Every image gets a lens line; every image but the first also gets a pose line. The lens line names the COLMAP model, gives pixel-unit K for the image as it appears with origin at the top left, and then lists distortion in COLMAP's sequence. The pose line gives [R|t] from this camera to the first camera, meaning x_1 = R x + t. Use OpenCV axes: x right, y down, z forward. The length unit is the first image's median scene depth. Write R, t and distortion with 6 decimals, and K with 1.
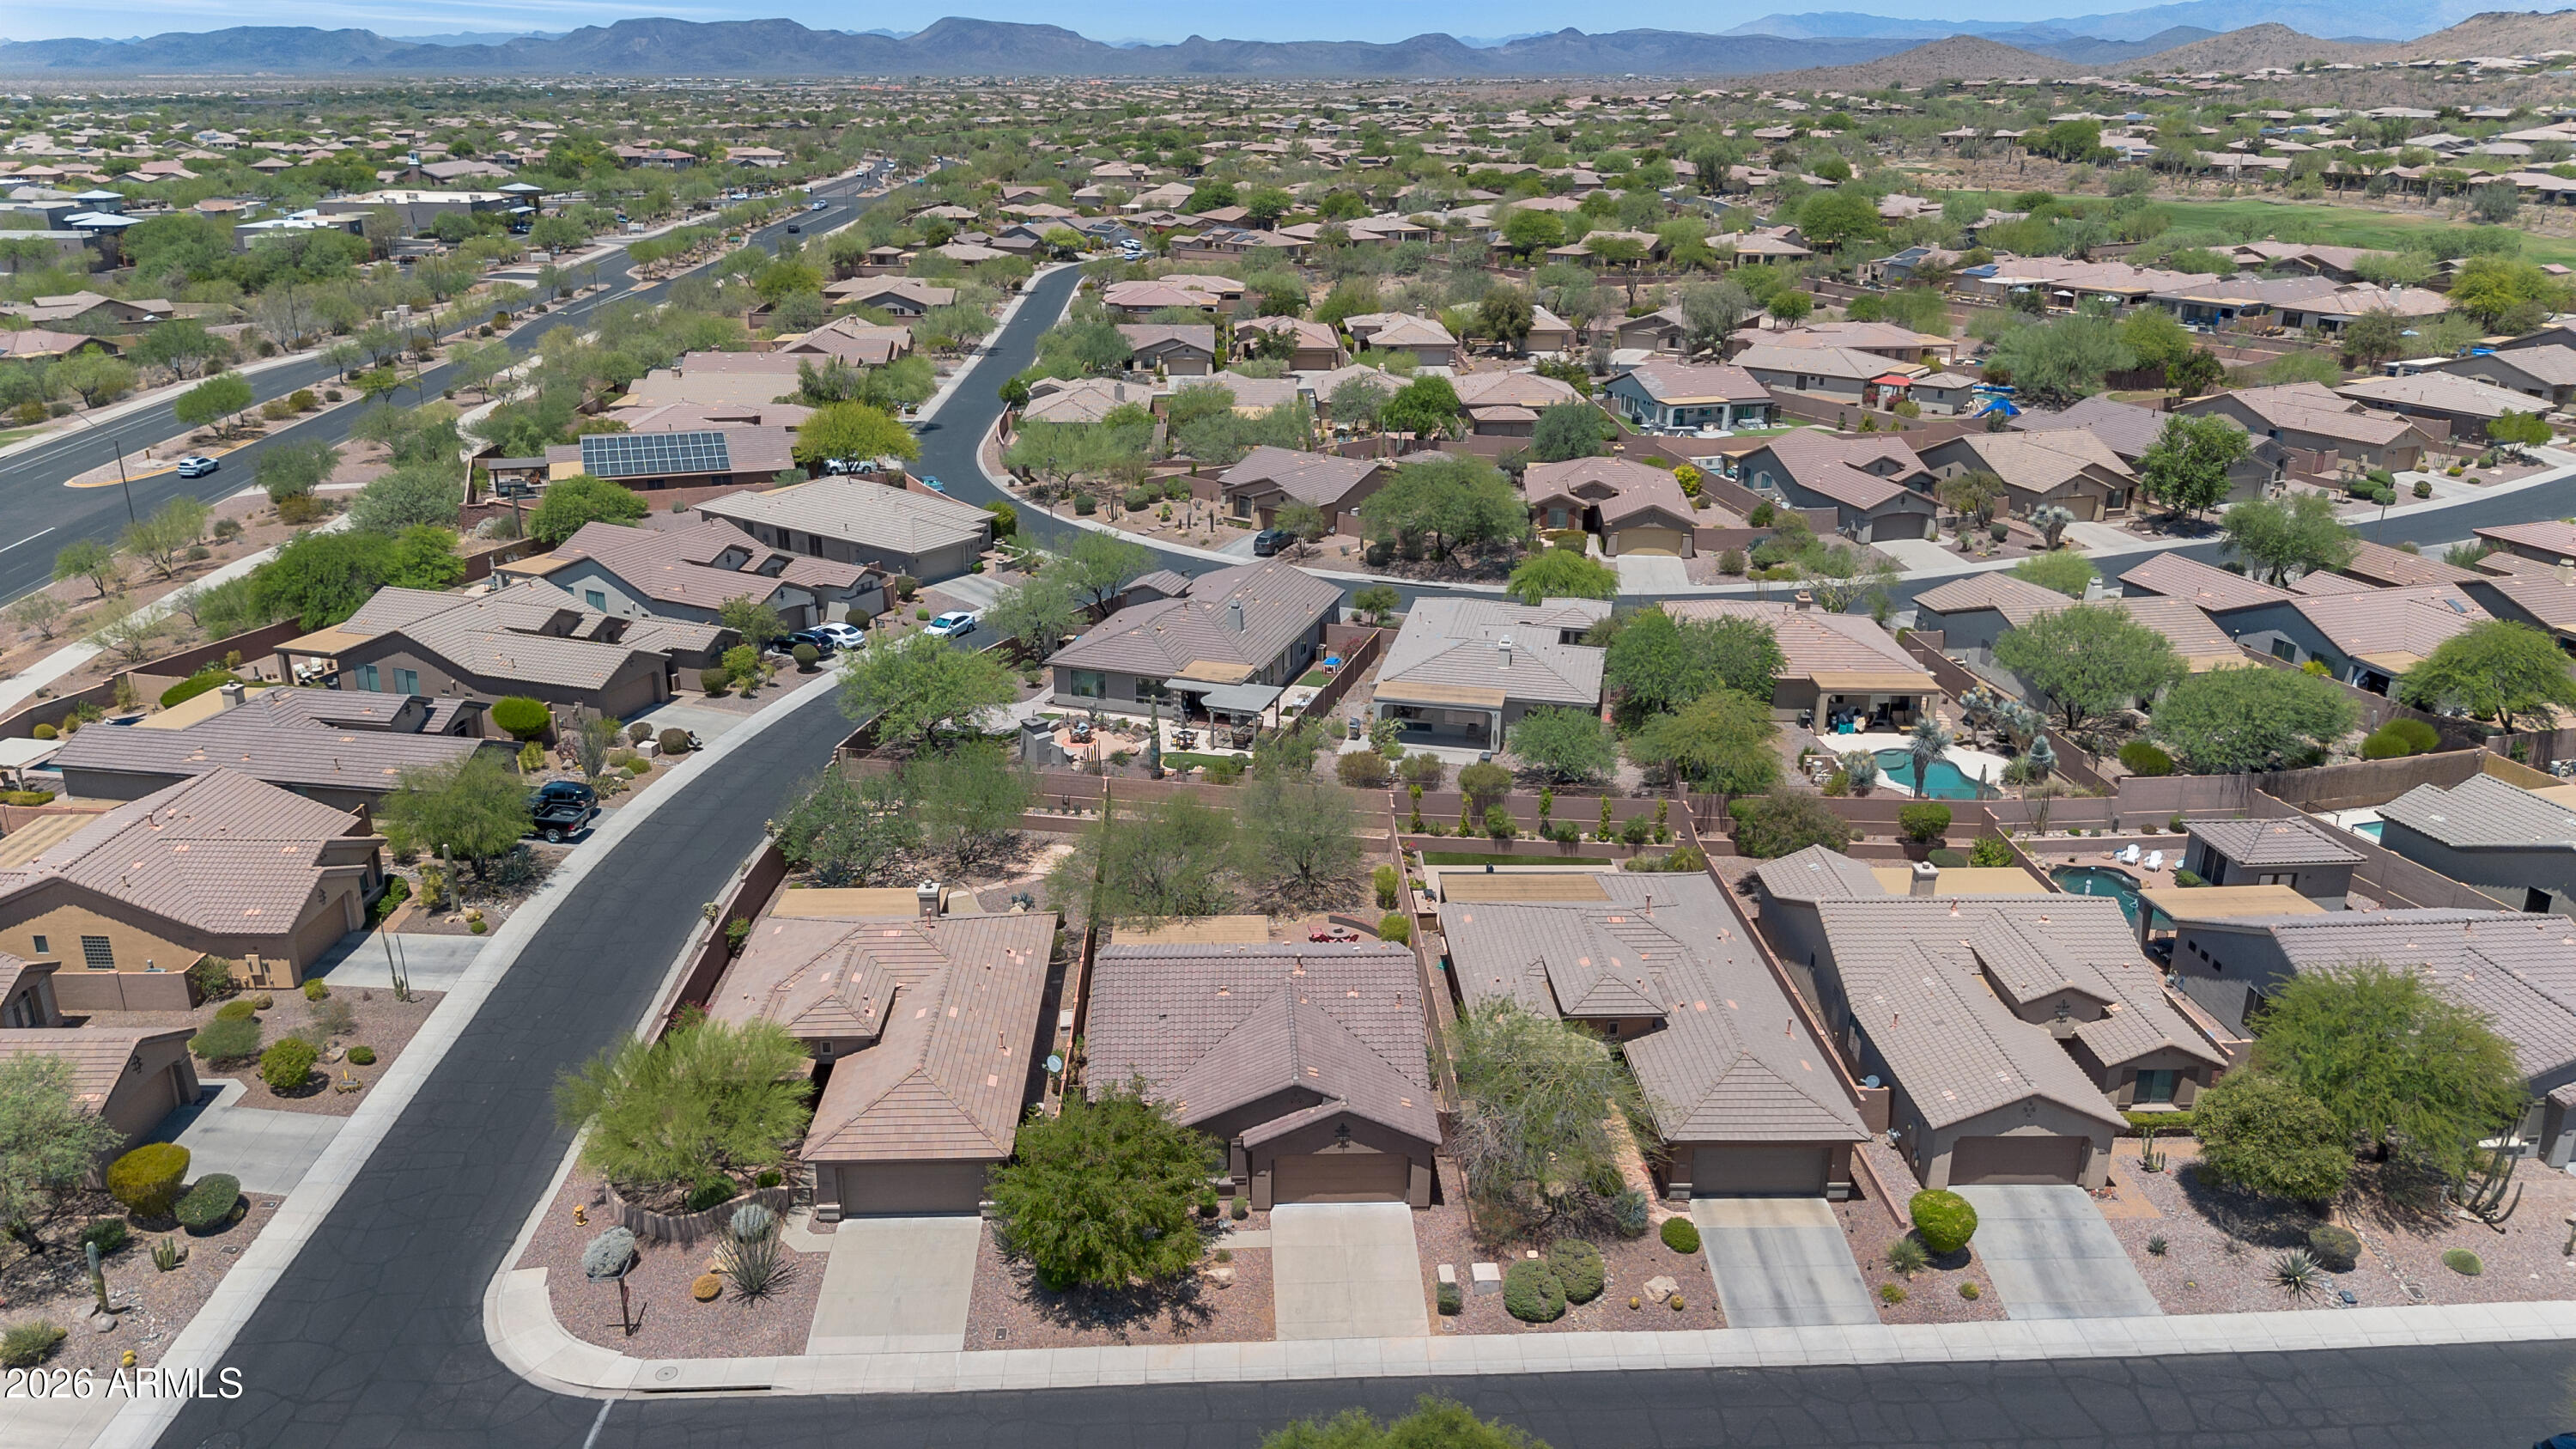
lens RADIAL K [[1827.7, 0, 1287.3], [0, 1827.7, 663.4], [0, 0, 1]] dist [0.070067, -0.081002]
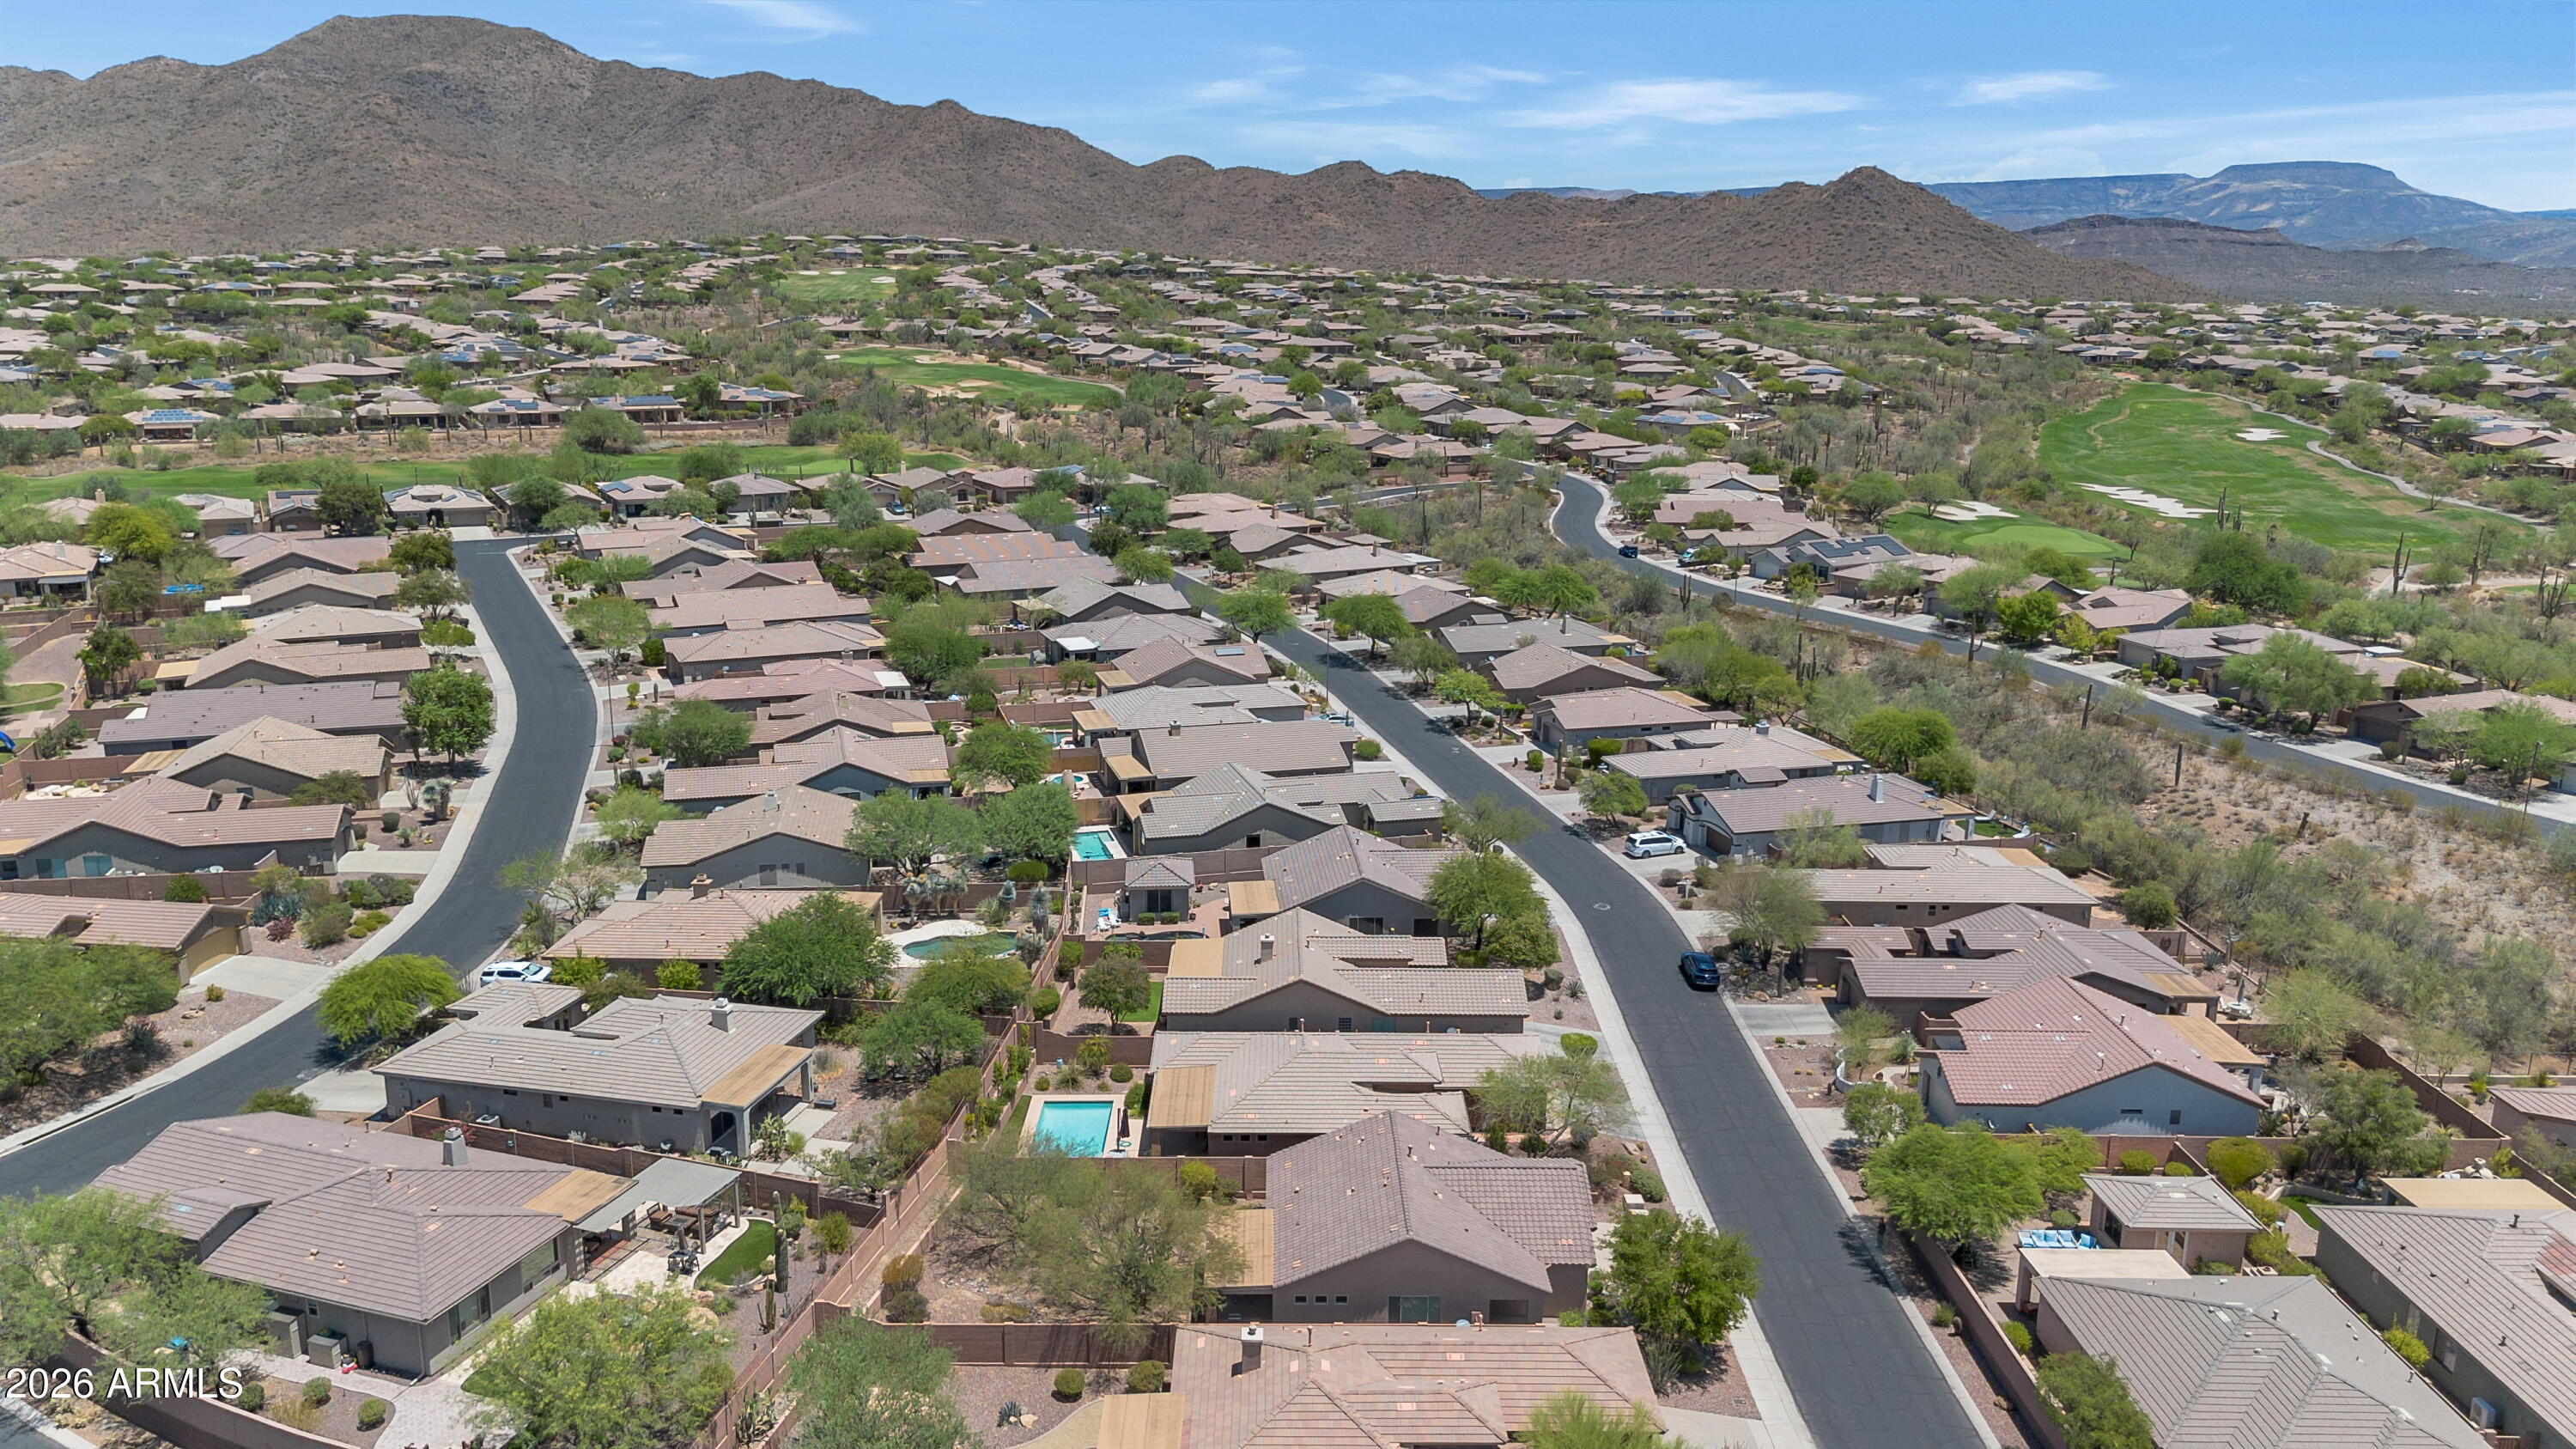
lens RADIAL K [[1827.7, 0, 1287.3], [0, 1827.7, 663.4], [0, 0, 1]] dist [0.070067, -0.081002]
pose [[0.030032, -0.208030, 0.977661, -0.764833], [0.298424, 0.935359, 0.189862, -0.270517], [-0.953961, 0.286056, 0.090172, 0.596800]]
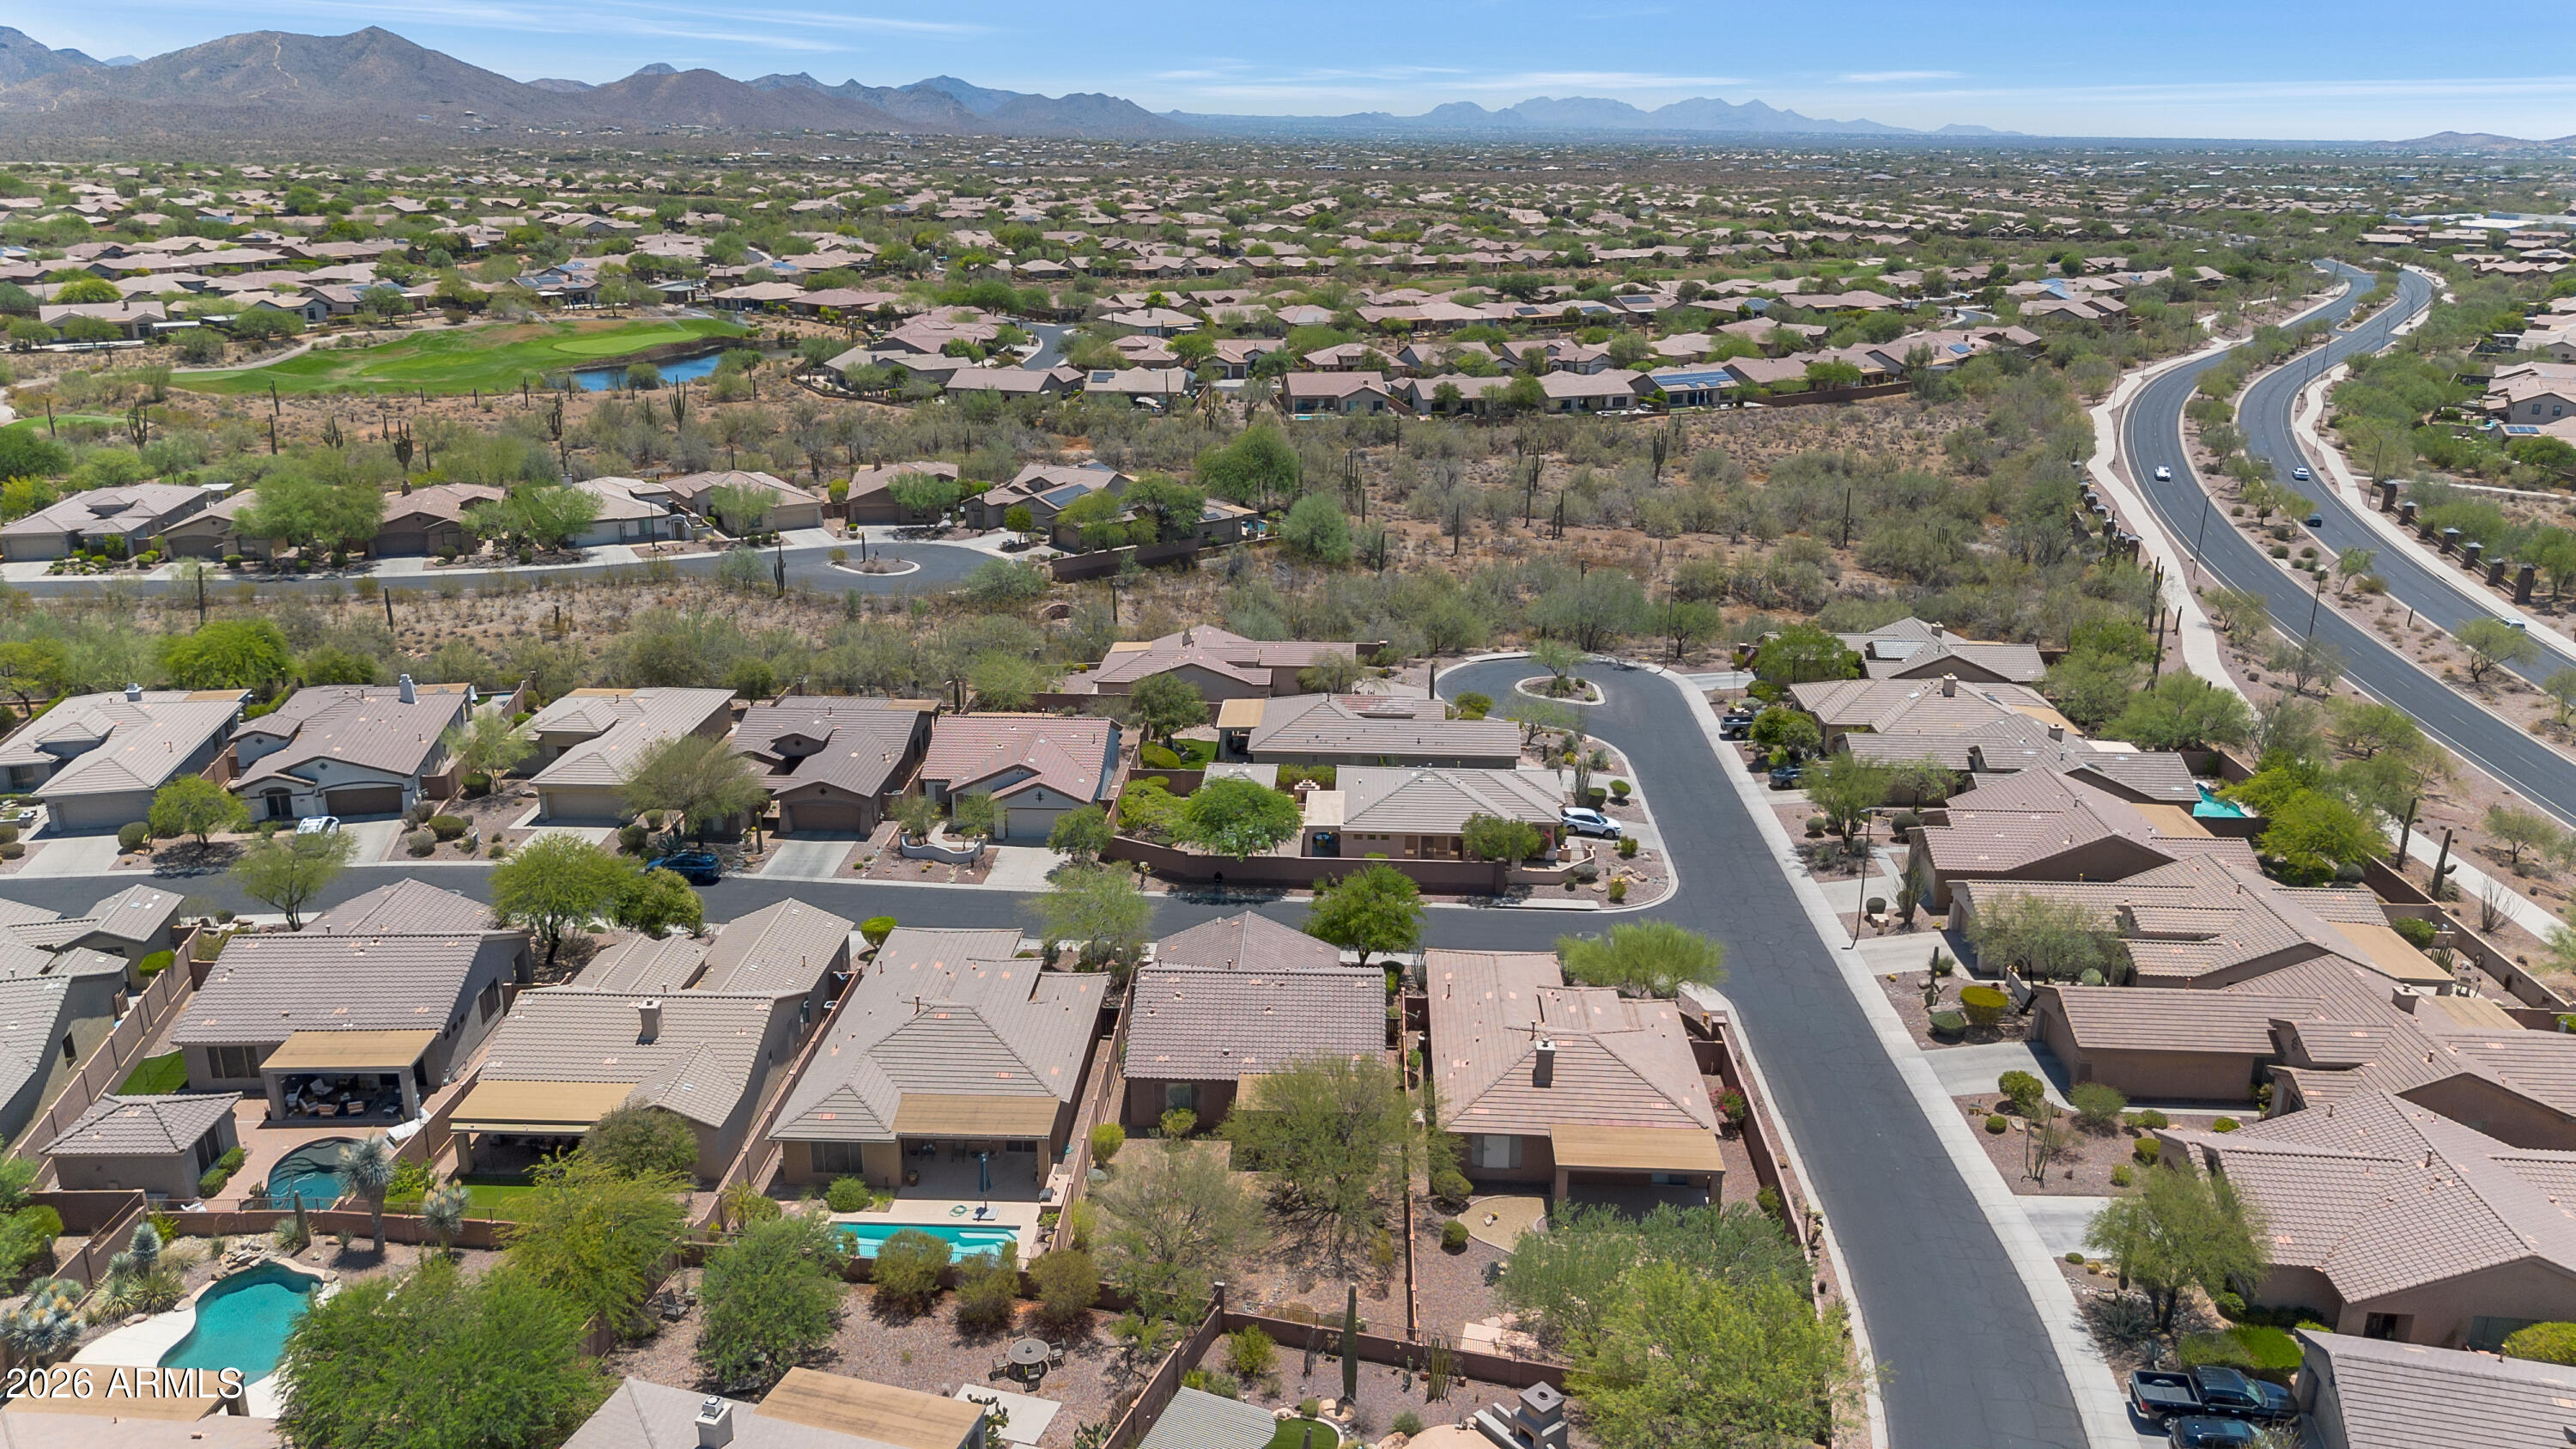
lens RADIAL K [[1827.7, 0, 1287.3], [0, 1827.7, 663.4], [0, 0, 1]] dist [0.070067, -0.081002]
pose [[-0.996503, -0.037332, 0.074758, -0.084068], [0.010578, 0.831093, 0.556032, -0.505962], [-0.082889, 0.554879, -0.827792, 1.335585]]
